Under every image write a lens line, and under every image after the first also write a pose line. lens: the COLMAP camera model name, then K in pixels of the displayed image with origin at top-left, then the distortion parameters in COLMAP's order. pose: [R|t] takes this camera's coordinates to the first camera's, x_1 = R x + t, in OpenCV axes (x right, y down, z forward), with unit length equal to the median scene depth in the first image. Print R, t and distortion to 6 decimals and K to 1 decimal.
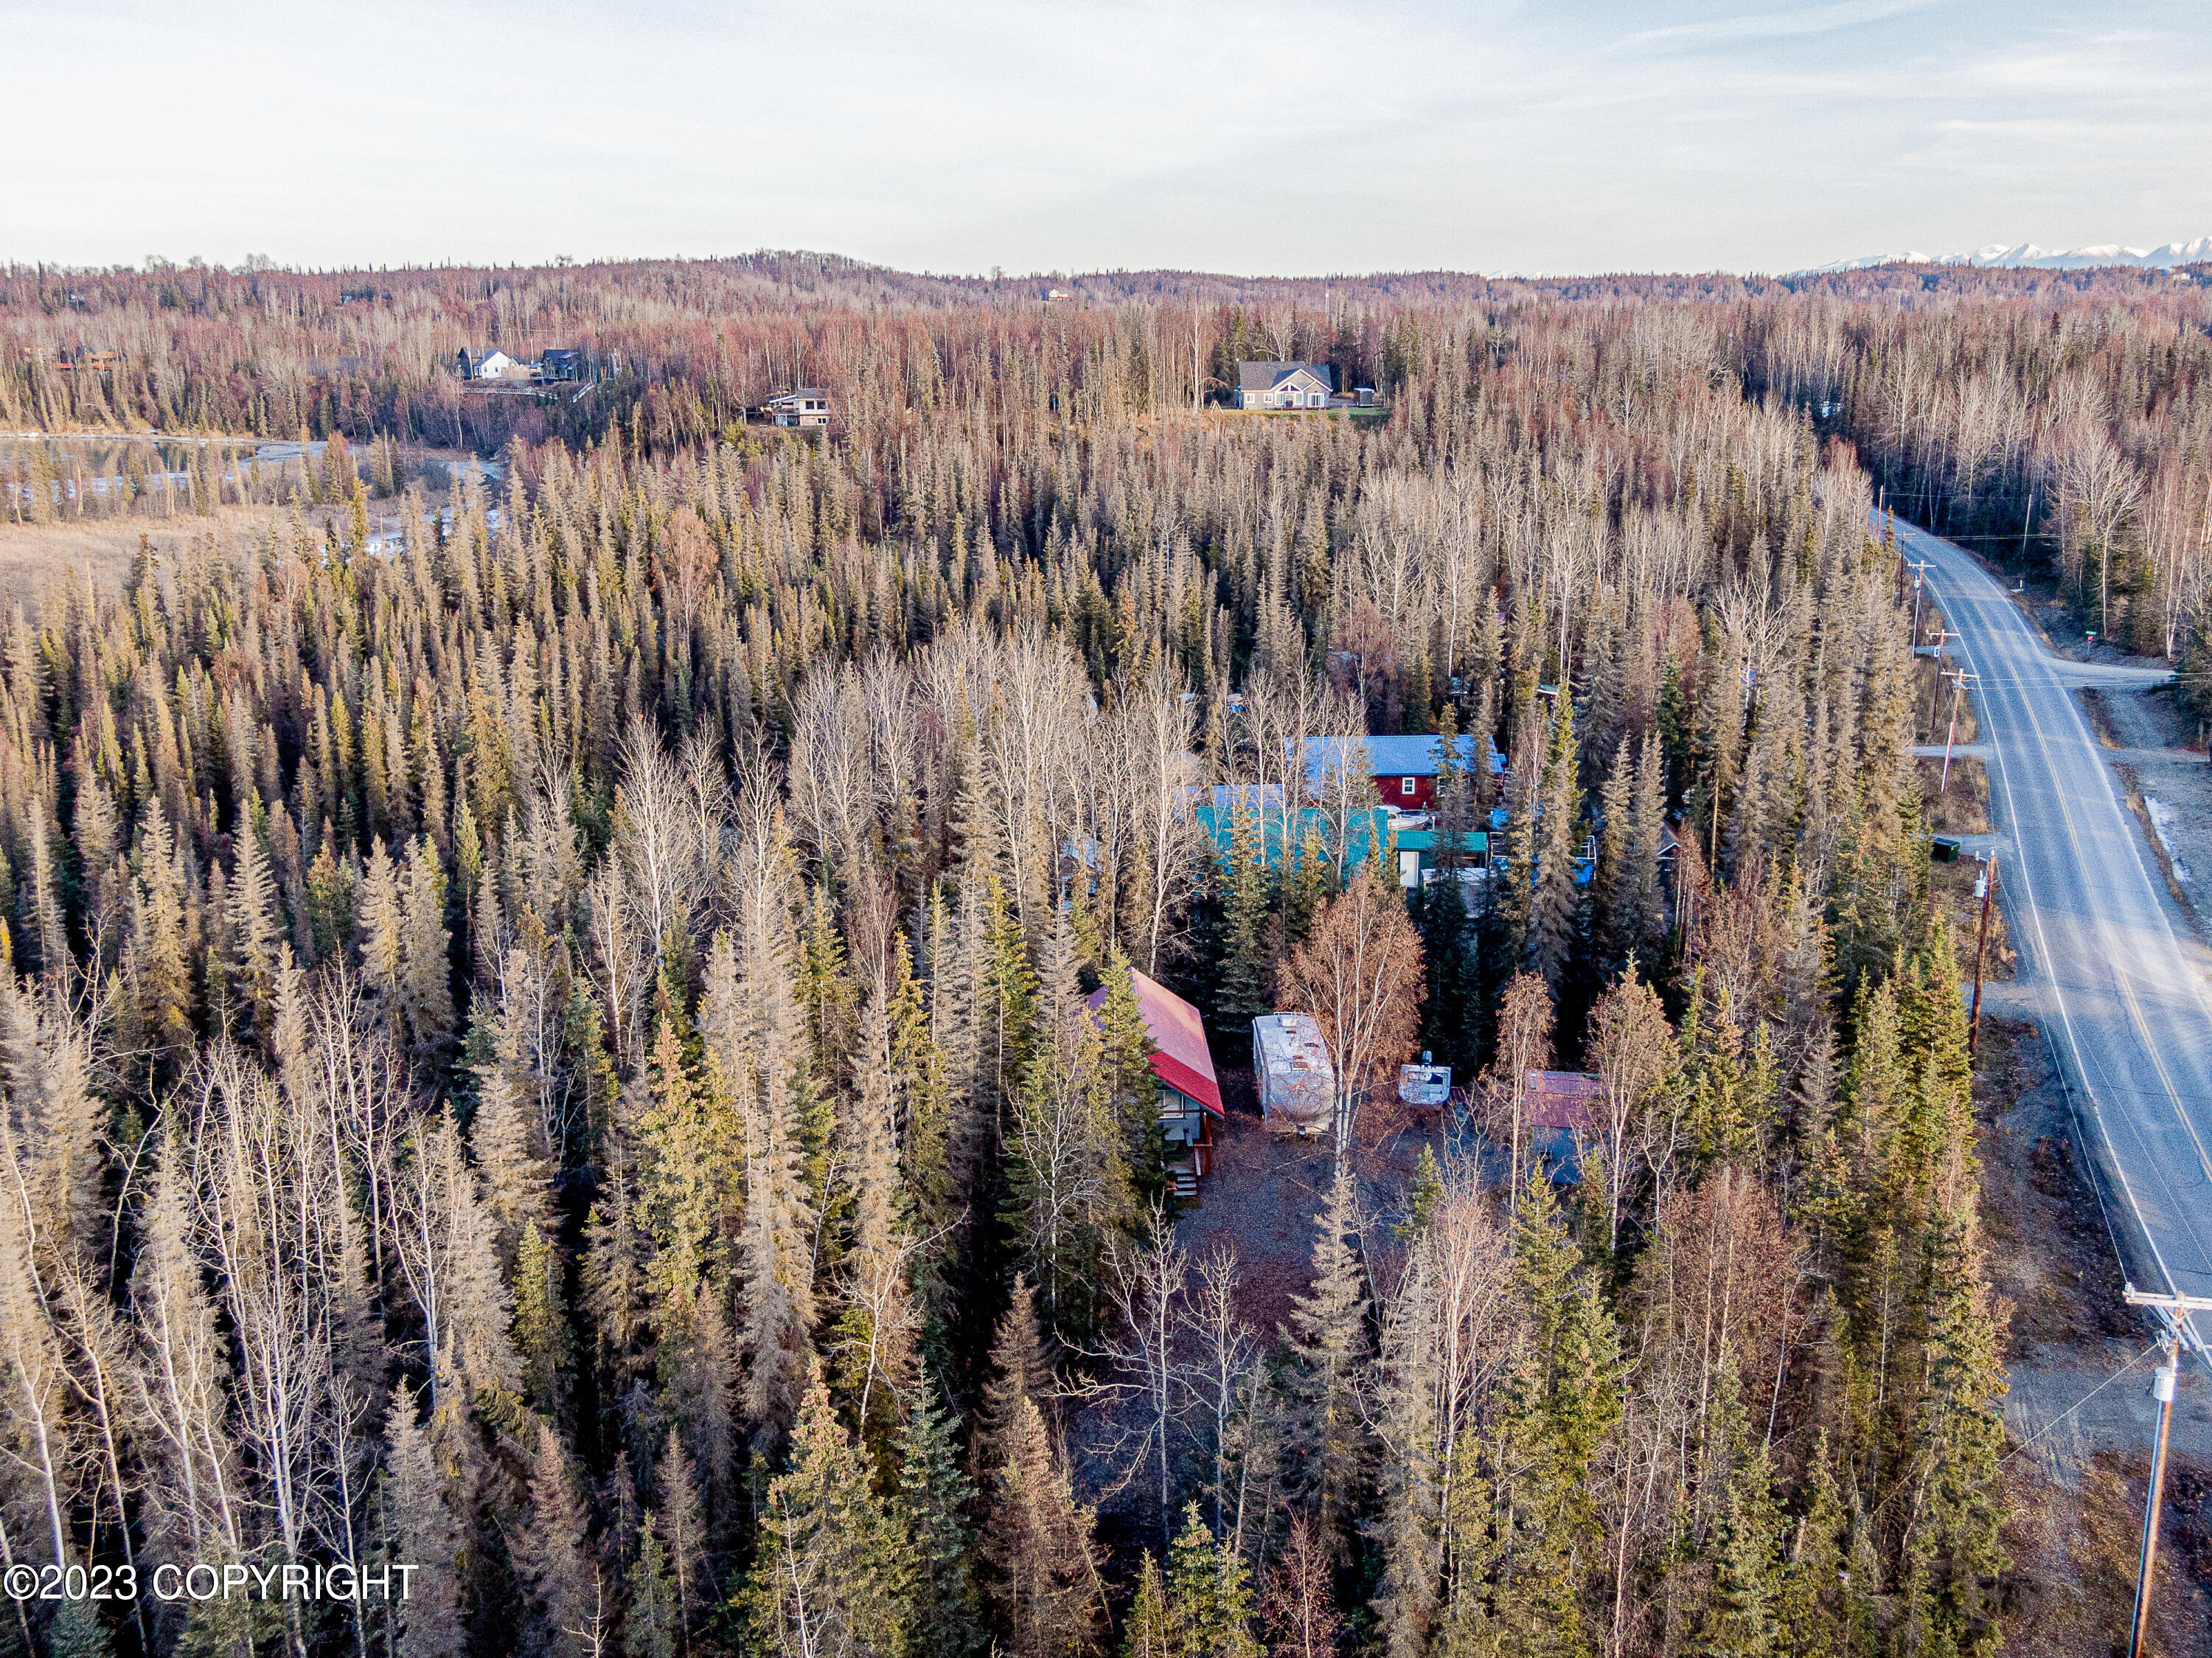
lens RADIAL K [[2182.0, 0, 1106.0], [0, 2182.0, 829.0], [0, 0, 1]] dist [0.063836, -0.007390]
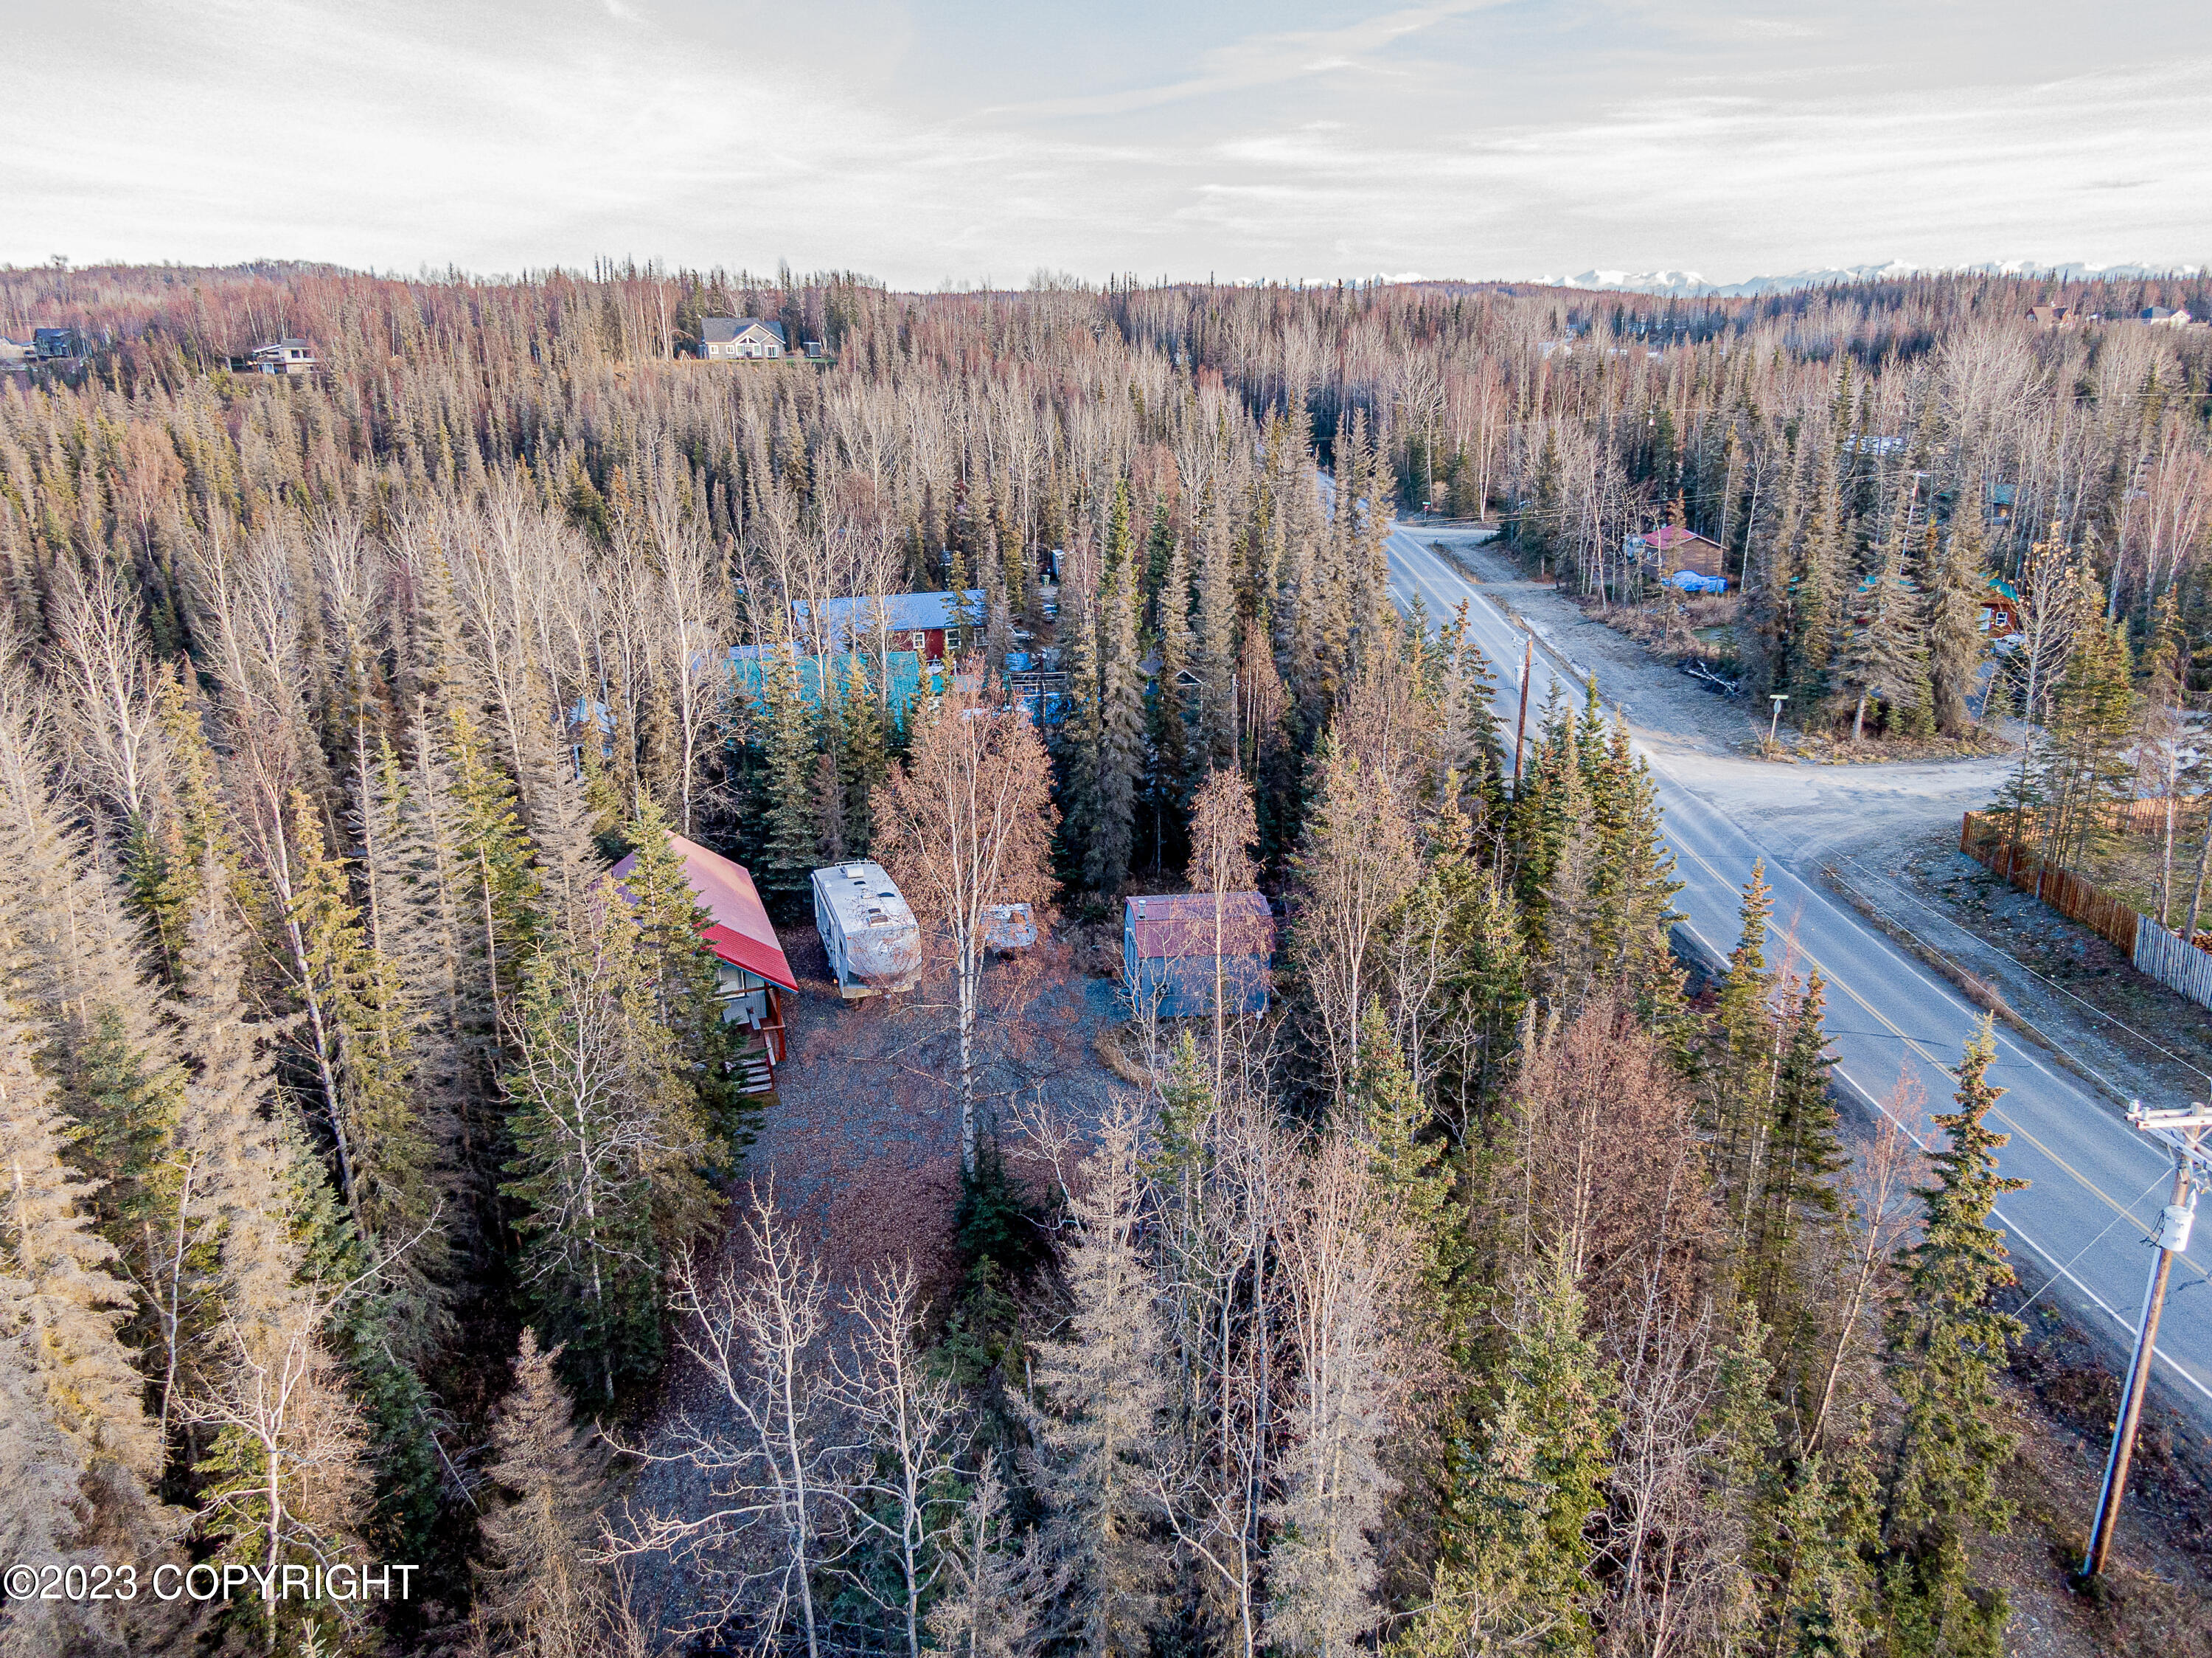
lens RADIAL K [[1563.1, 0, 1106.0], [0, 1563.1, 829.0], [0, 0, 1]] dist [0.062331, -0.098702]
pose [[0.953137, -0.090305, 0.288747, -0.000784], [0.072363, 0.994759, 0.072243, 0.031266], [-0.293757, -0.047963, 0.954676, 0.351515]]
